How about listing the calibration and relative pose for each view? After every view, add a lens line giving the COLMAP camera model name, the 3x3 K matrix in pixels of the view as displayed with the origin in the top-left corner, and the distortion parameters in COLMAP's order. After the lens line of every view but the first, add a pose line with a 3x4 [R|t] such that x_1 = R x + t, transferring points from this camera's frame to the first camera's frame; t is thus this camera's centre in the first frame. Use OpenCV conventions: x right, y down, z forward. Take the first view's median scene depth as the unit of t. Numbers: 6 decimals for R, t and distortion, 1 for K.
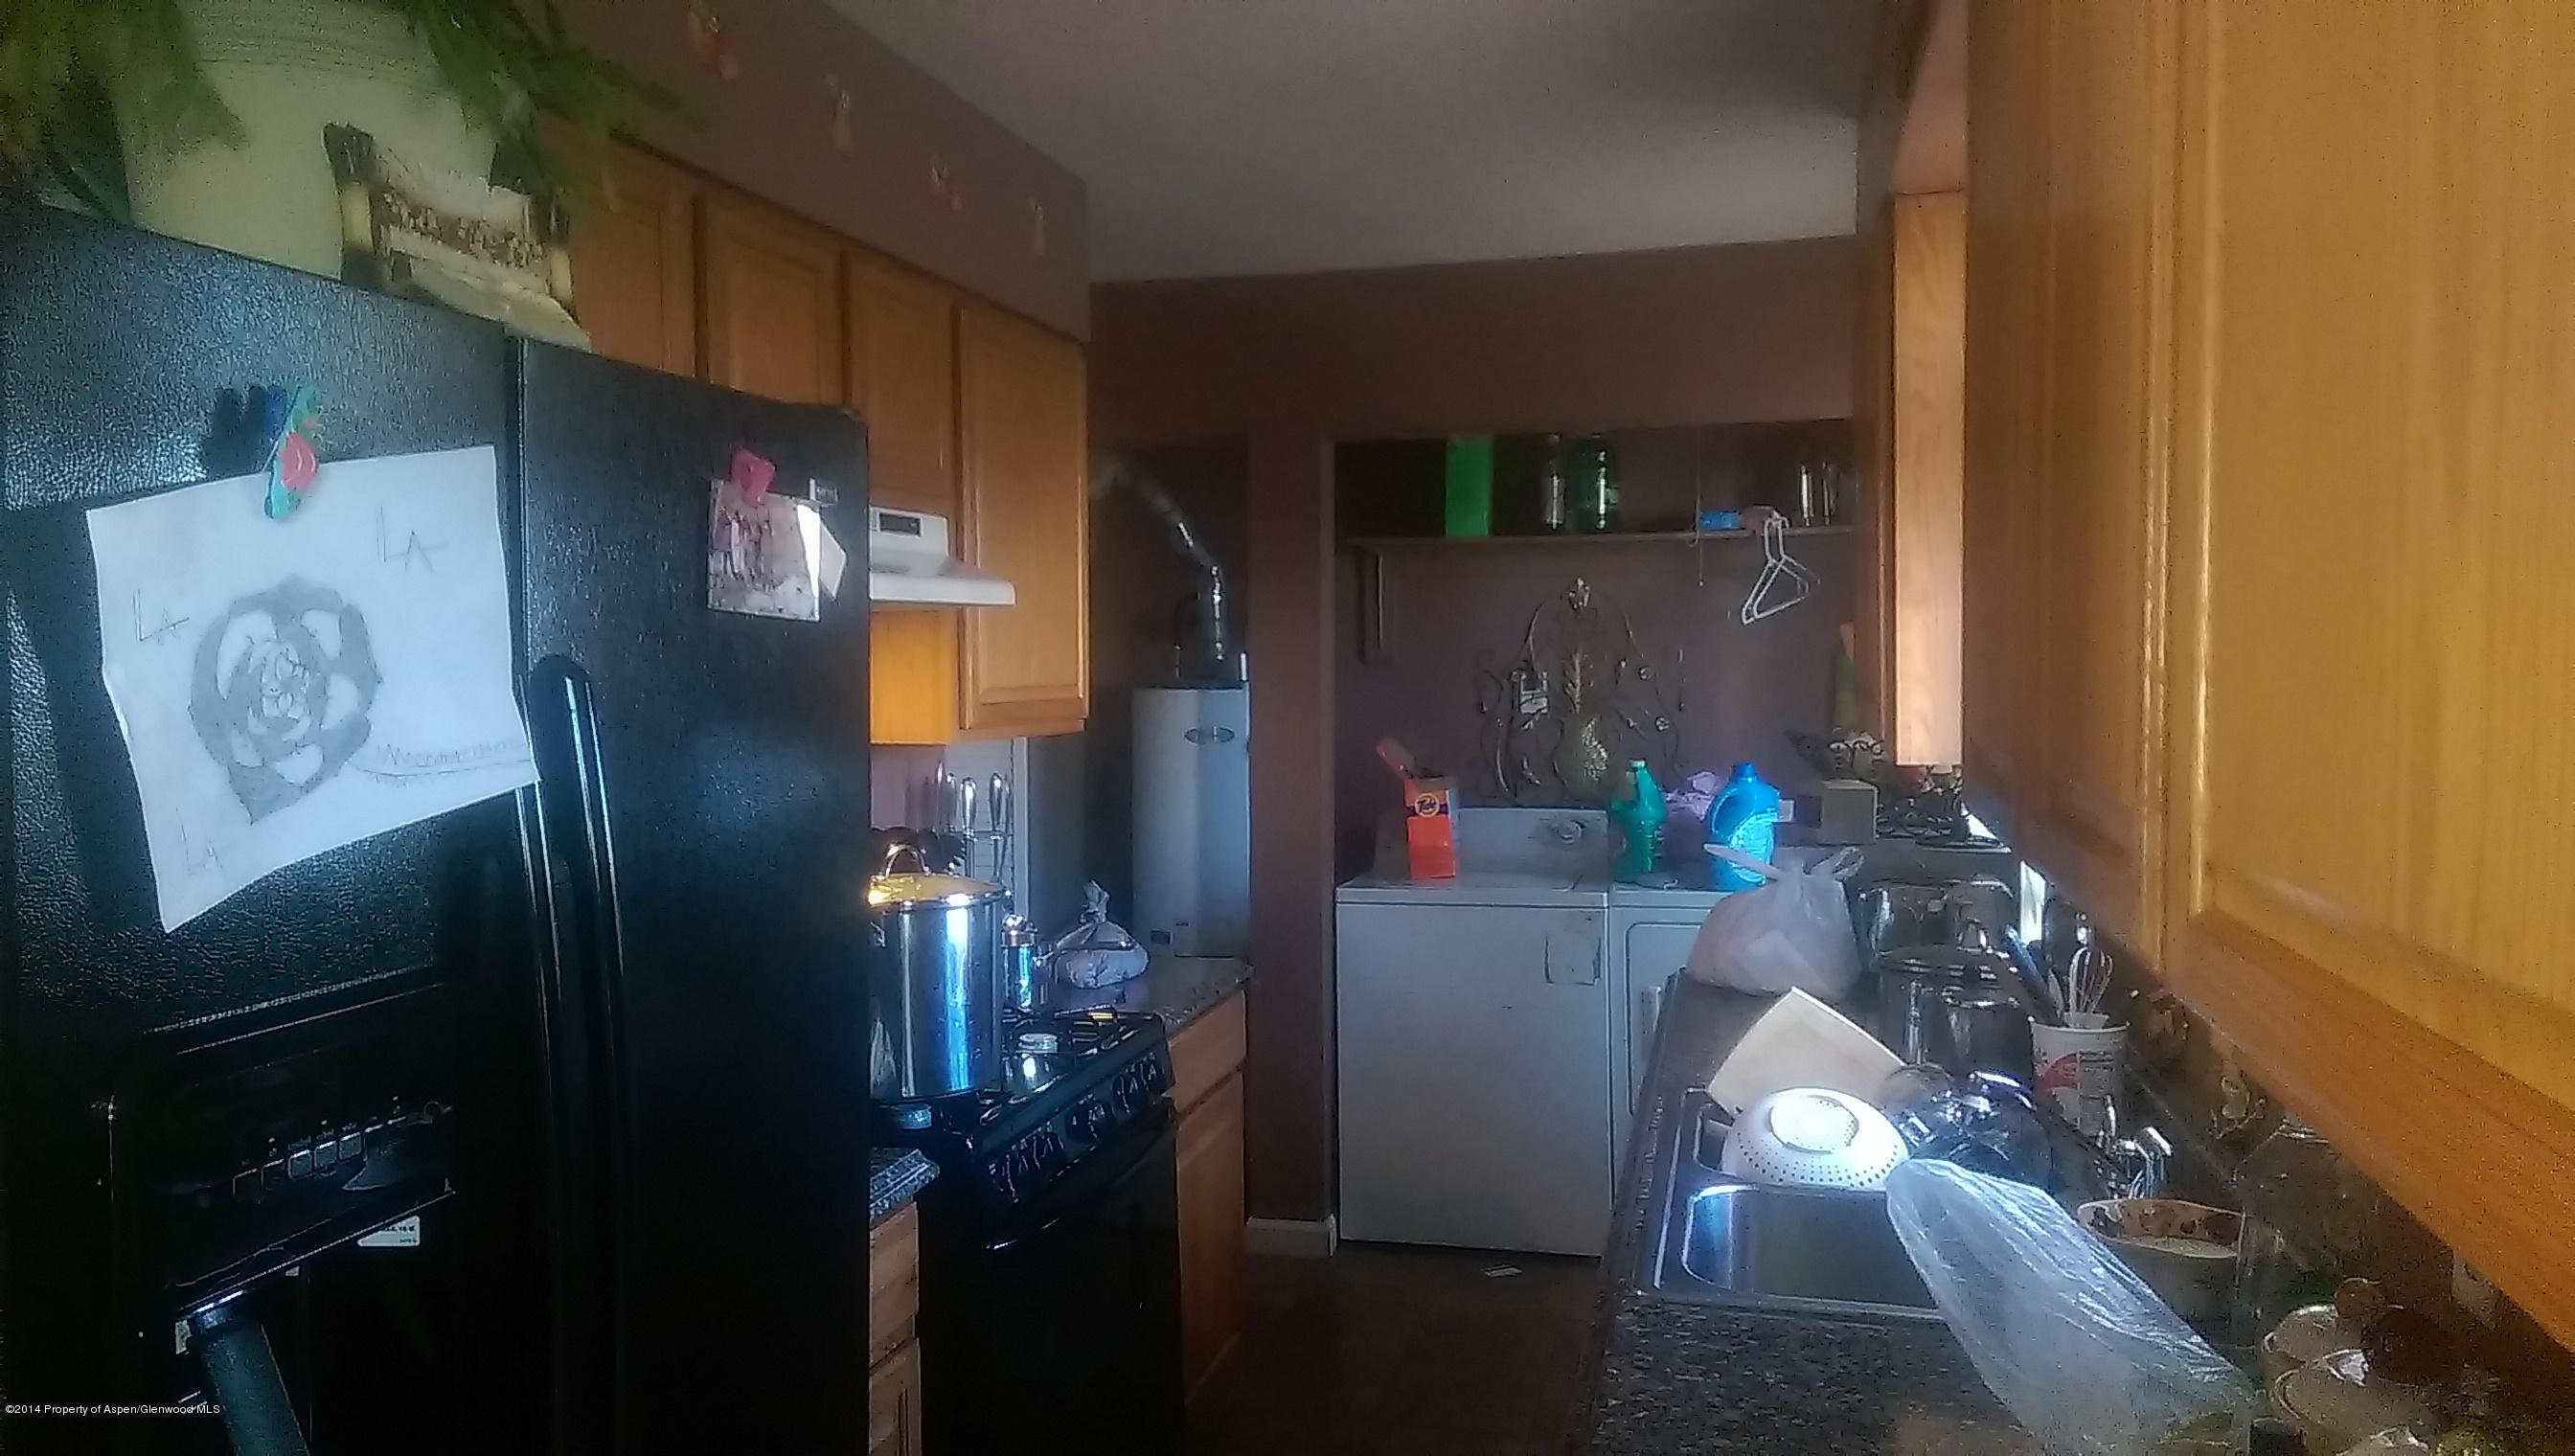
lens RADIAL K [[1806.5, 0, 1279.8], [0, 1806.5, 732.4], [0, 0, 1]] dist [0.024887, -0.000205]
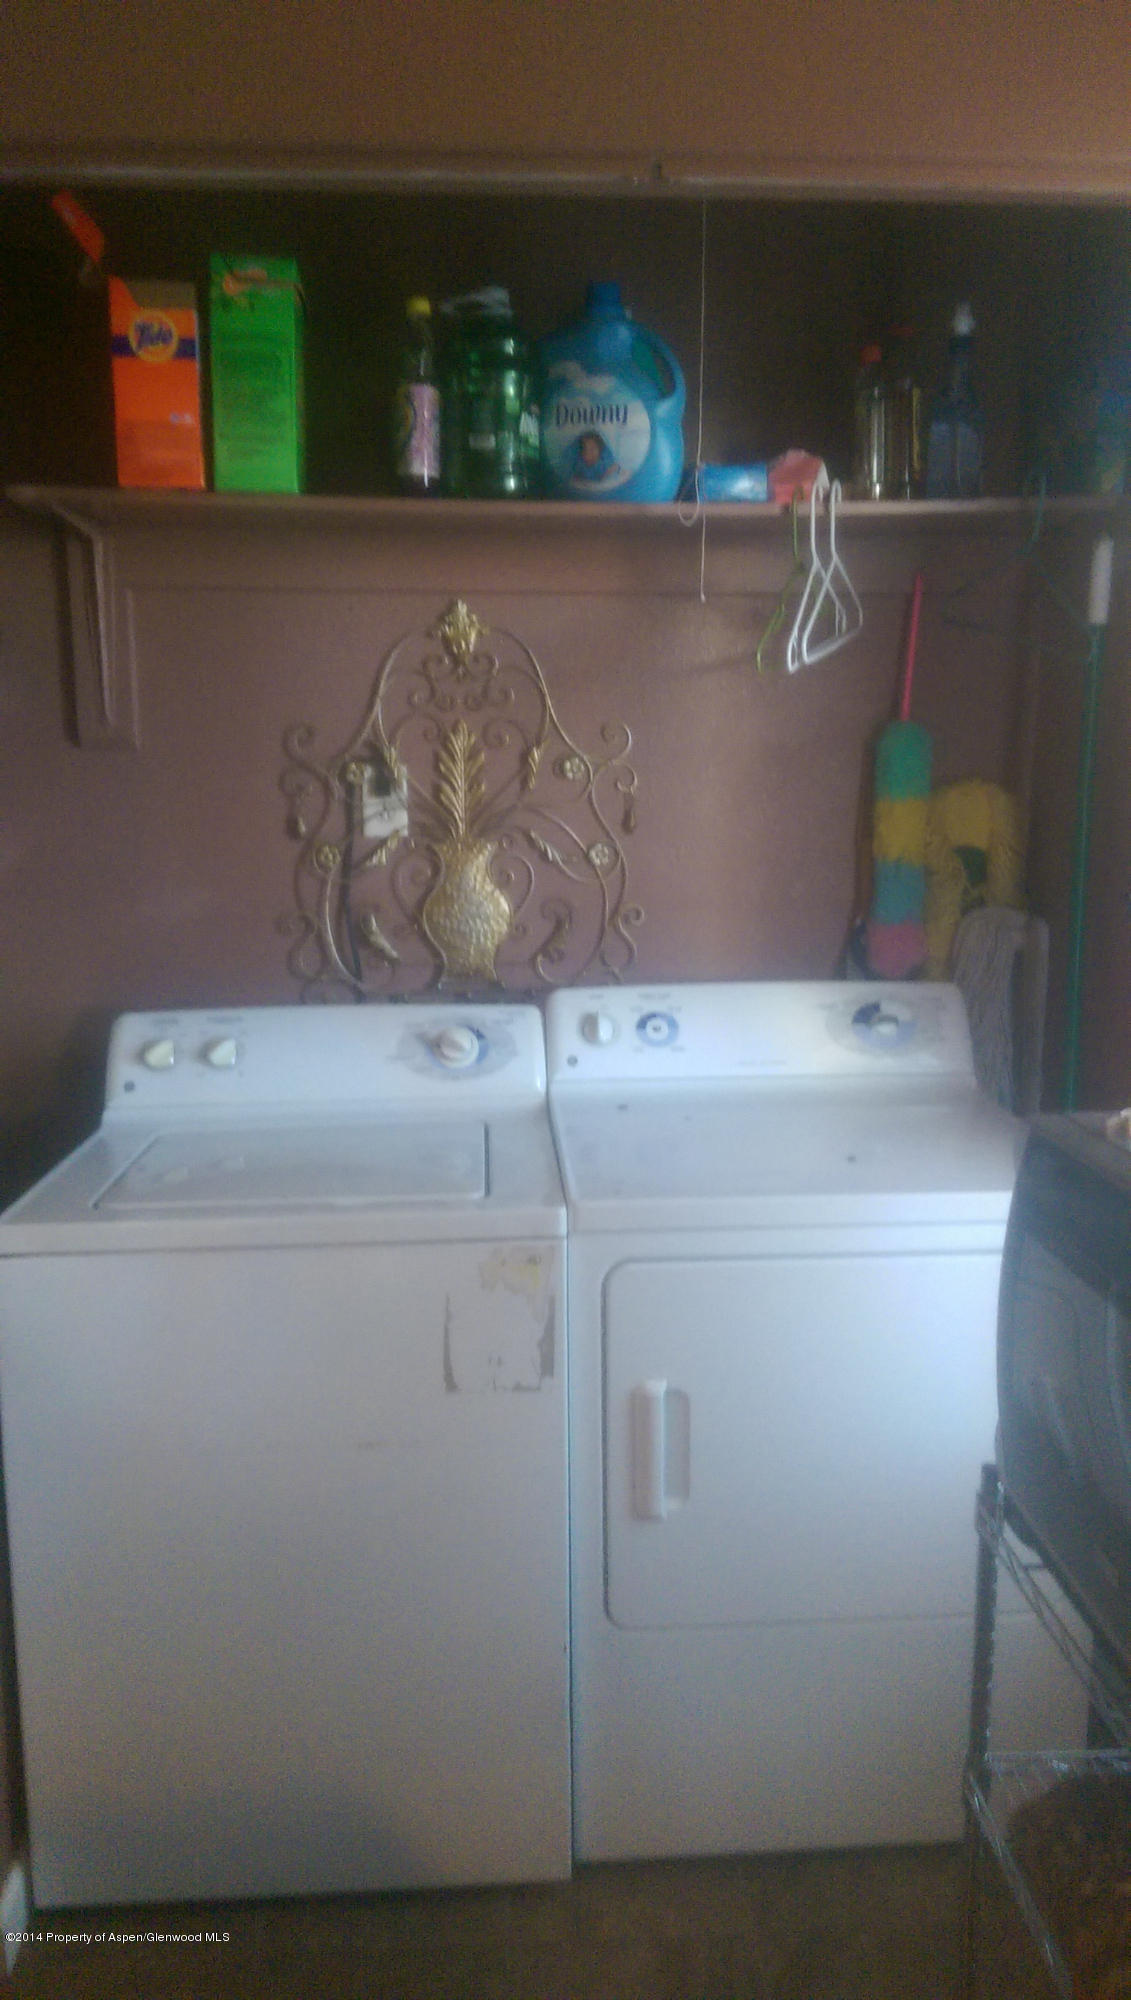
lens RADIAL K [[1403.2, 0, 561.7], [0, 1403.2, 1009.0], [0, 0, 1]] dist [0.024887, -0.000205]
pose [[0.955003, -0.042154, 0.293586, 0.059528], [0.006390, 0.992543, 0.121728, -0.010384], [-0.296528, -0.114375, 0.948150, 0.550204]]
